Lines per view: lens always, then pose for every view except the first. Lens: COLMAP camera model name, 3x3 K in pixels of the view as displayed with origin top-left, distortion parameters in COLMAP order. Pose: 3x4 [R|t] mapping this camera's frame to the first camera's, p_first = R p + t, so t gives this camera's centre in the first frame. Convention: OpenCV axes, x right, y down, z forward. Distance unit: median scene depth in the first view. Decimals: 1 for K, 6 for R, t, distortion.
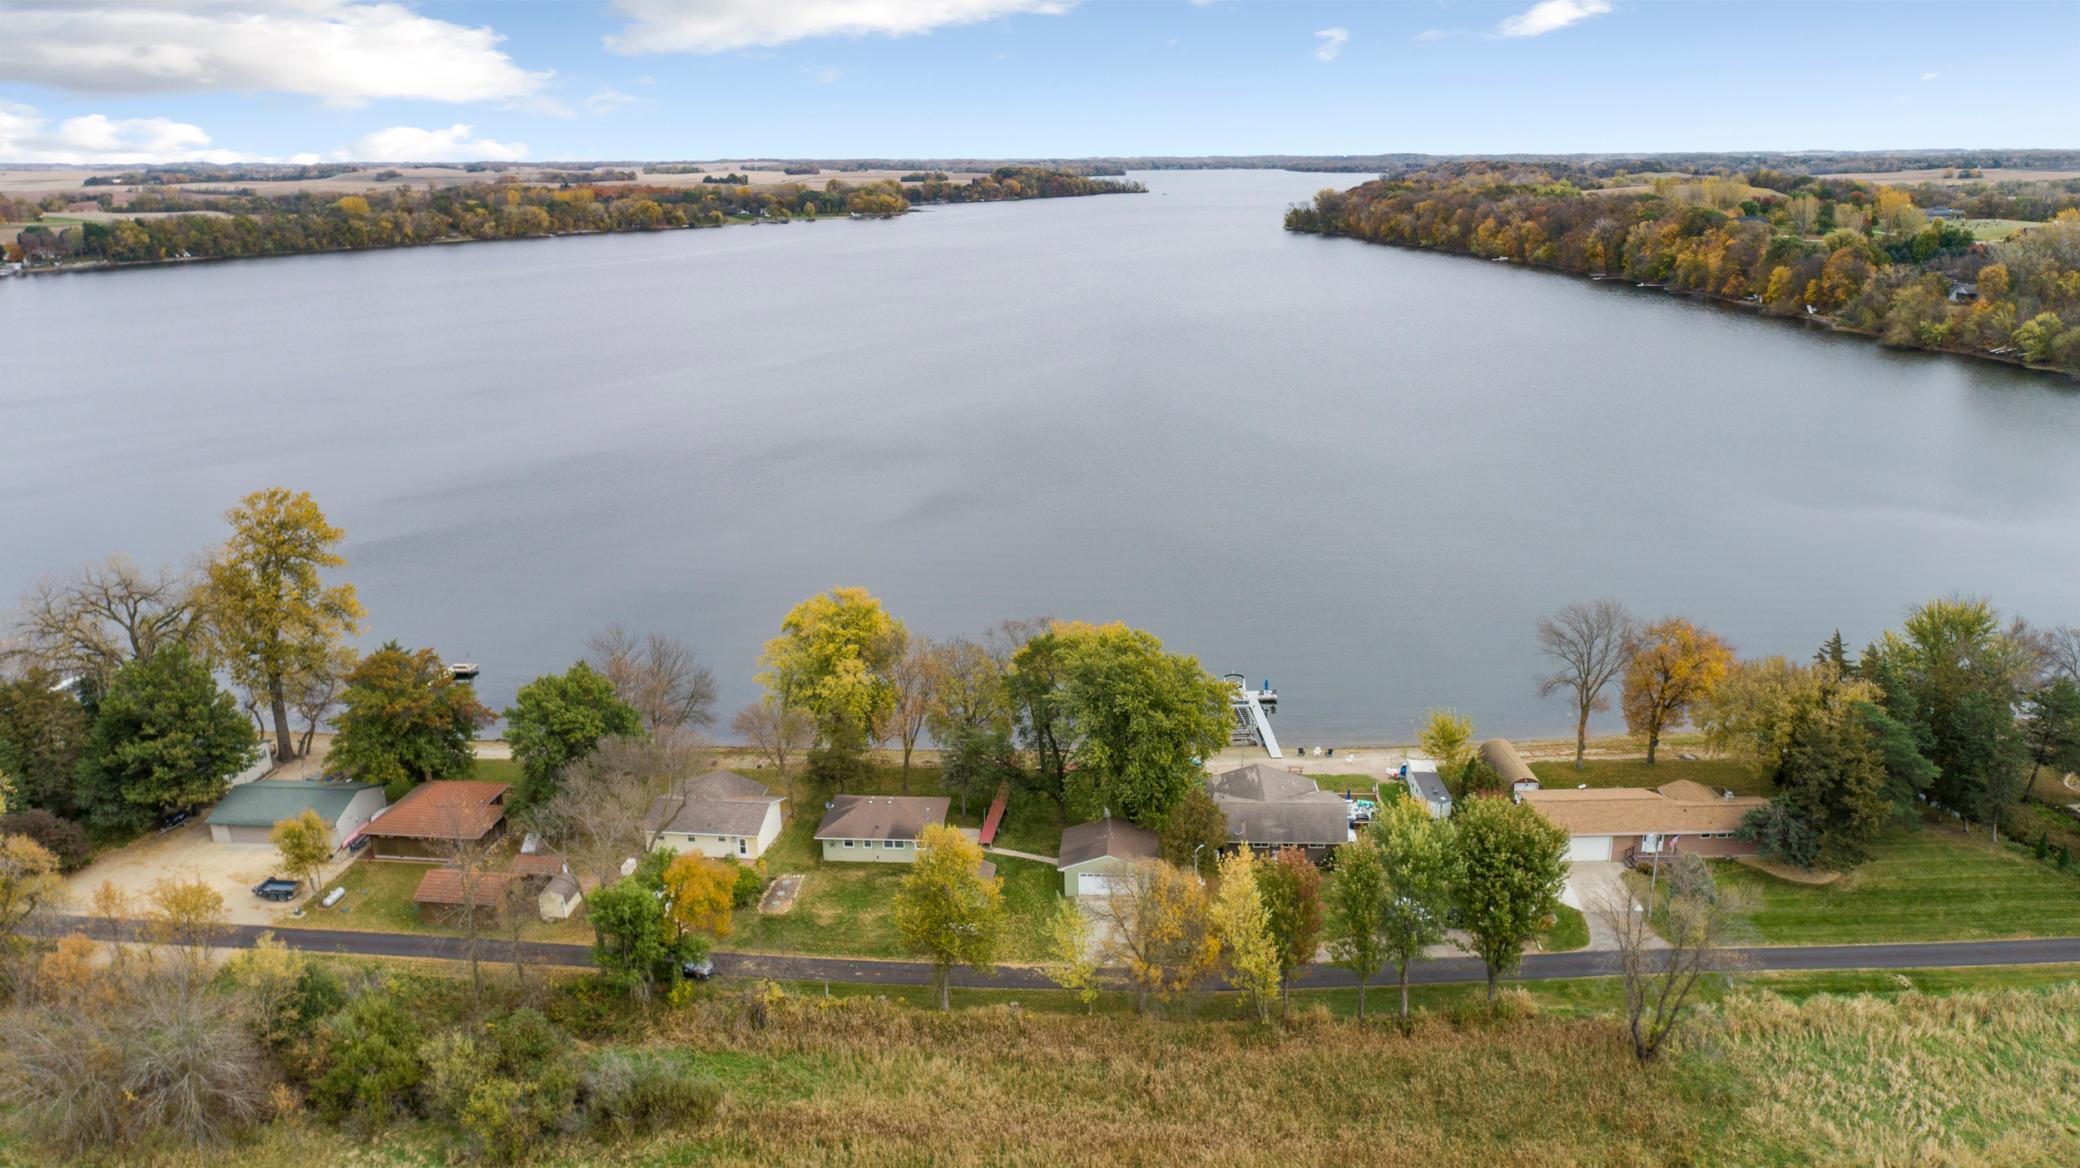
lens RADIAL K [[1341.3, 0, 1028.0], [0, 1341.3, 518.2], [0, 0, 1]] dist [-0.016258, 0.013286]
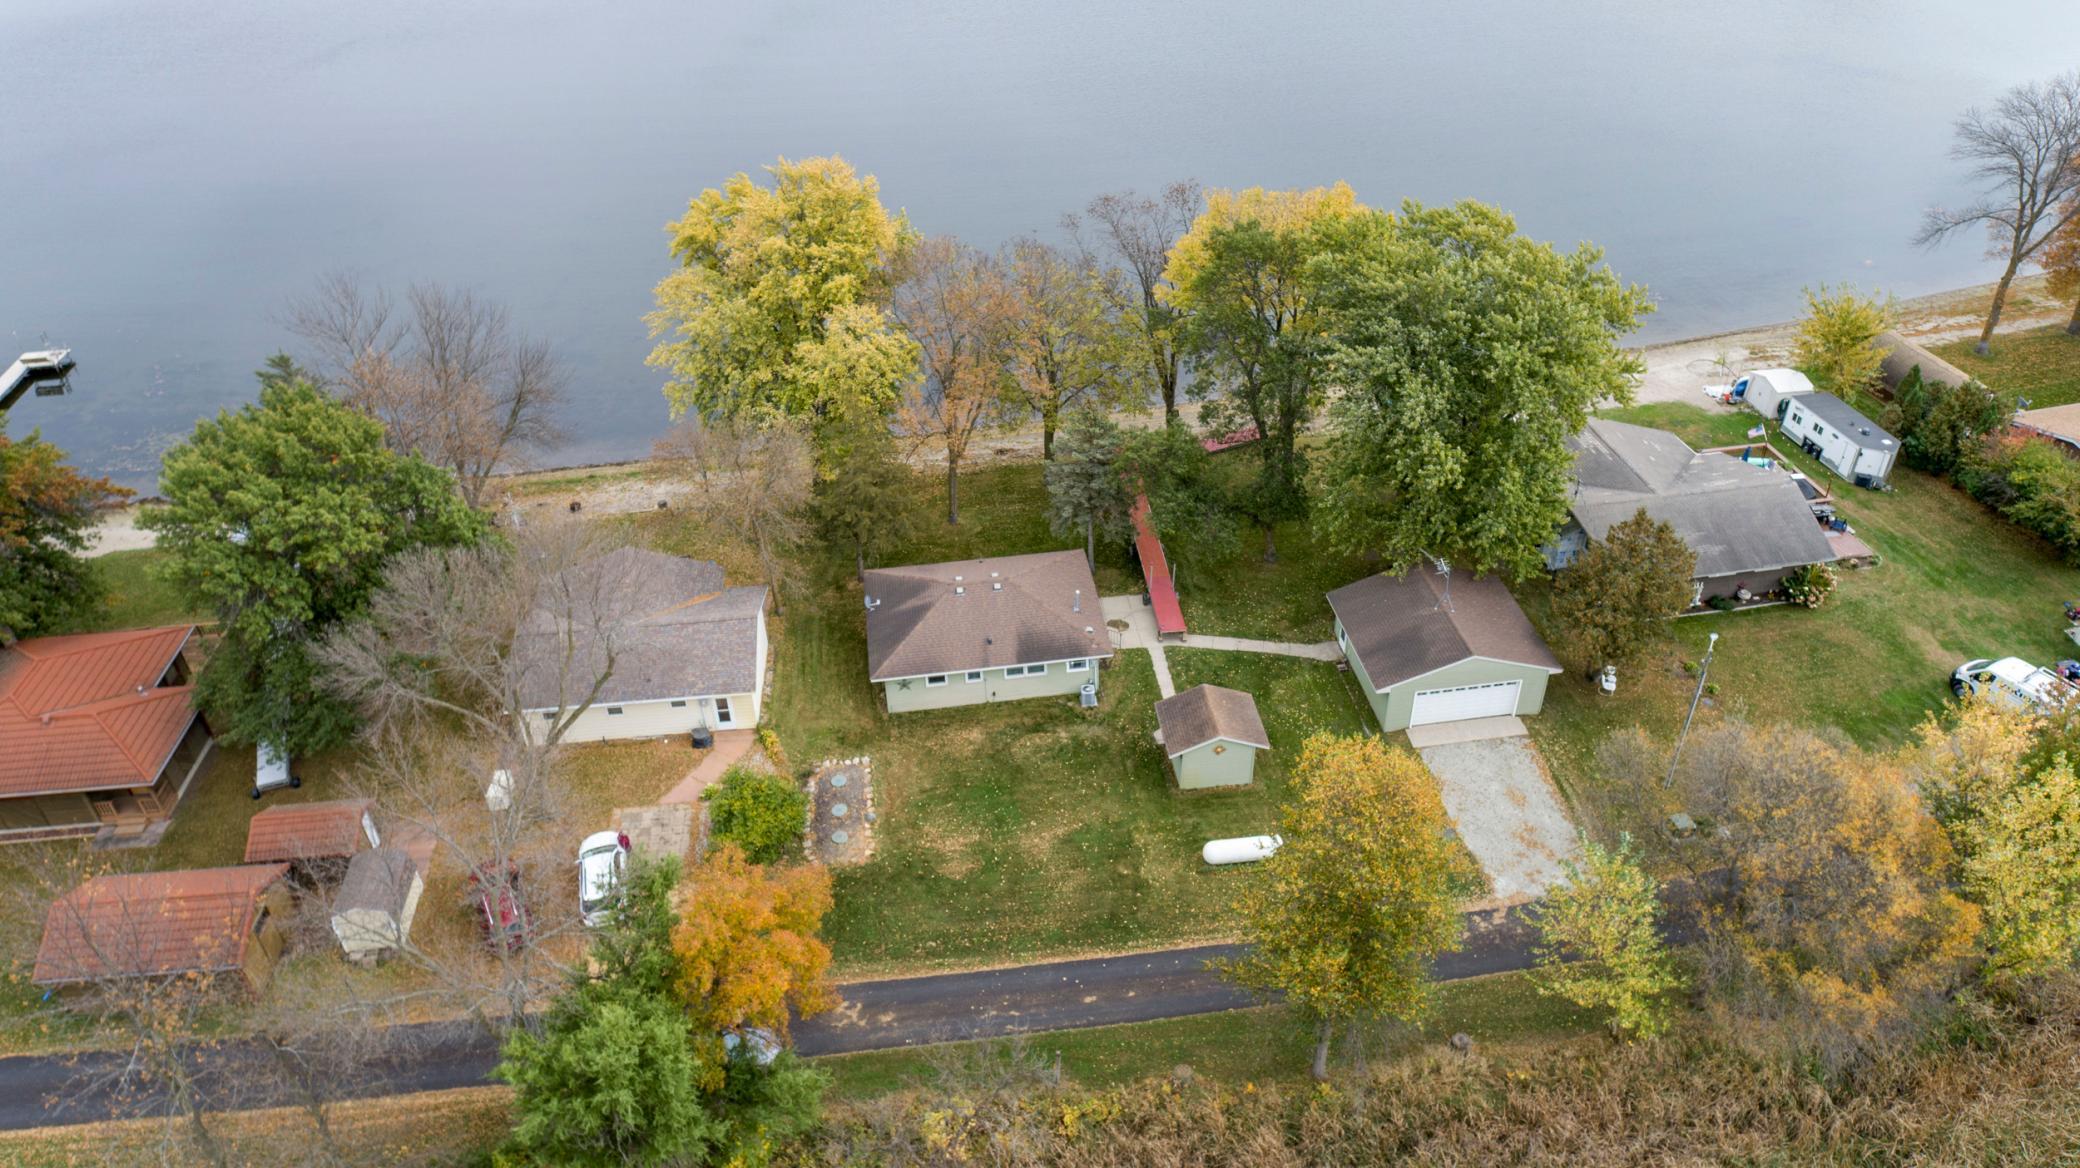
lens RADIAL K [[1357.3, 0, 980.8], [0, 1357.3, 518.4], [0, 0, 1]] dist [-0.007873, 0.003947]
pose [[0.979582, -0.126225, 0.156484, -0.163698], [0.067189, 0.939129, 0.336930, 0.010680], [-0.189488, -0.319536, 0.928435, 0.460741]]
